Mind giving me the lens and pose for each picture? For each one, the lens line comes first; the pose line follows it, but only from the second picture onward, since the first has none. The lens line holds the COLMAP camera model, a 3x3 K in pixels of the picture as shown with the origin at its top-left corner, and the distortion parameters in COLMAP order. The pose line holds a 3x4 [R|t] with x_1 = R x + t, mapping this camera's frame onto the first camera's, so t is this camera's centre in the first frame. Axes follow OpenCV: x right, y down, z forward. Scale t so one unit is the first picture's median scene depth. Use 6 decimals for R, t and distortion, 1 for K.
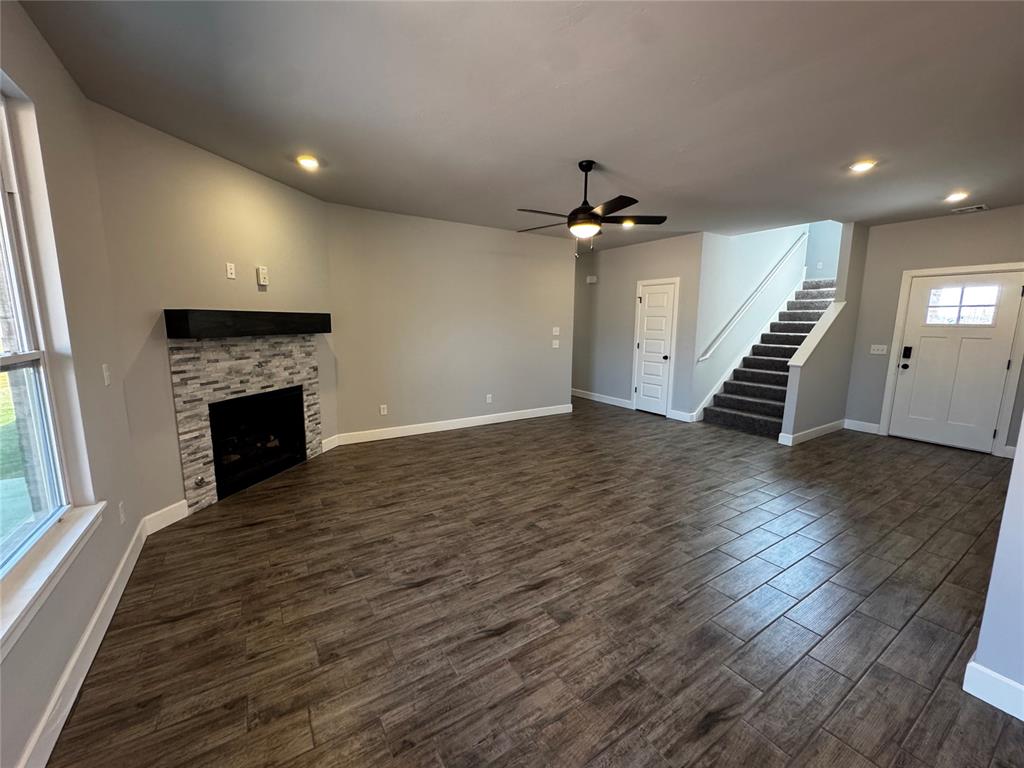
lens RADIAL K [[407.5, 0, 512.0], [0, 407.5, 384.0], [0, 0, 1]] dist [-0.001262, -0.000137]
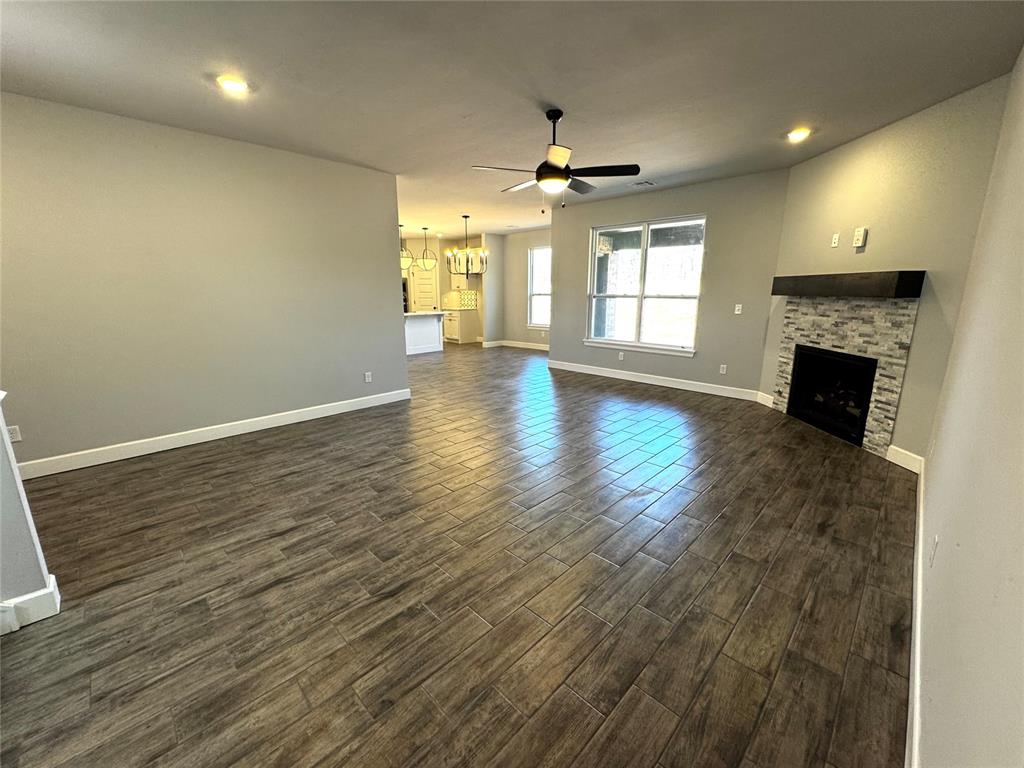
lens RADIAL K [[407.5, 0, 512.0], [0, 407.5, 384.0], [0, 0, 1]] dist [-0.001262, -0.000137]
pose [[-0.975152, 0.045028, -0.216910, 0.440813], [-0.038529, 0.929733, 0.366214, -0.251232], [0.218159, 0.365472, -0.904896, 1.767282]]
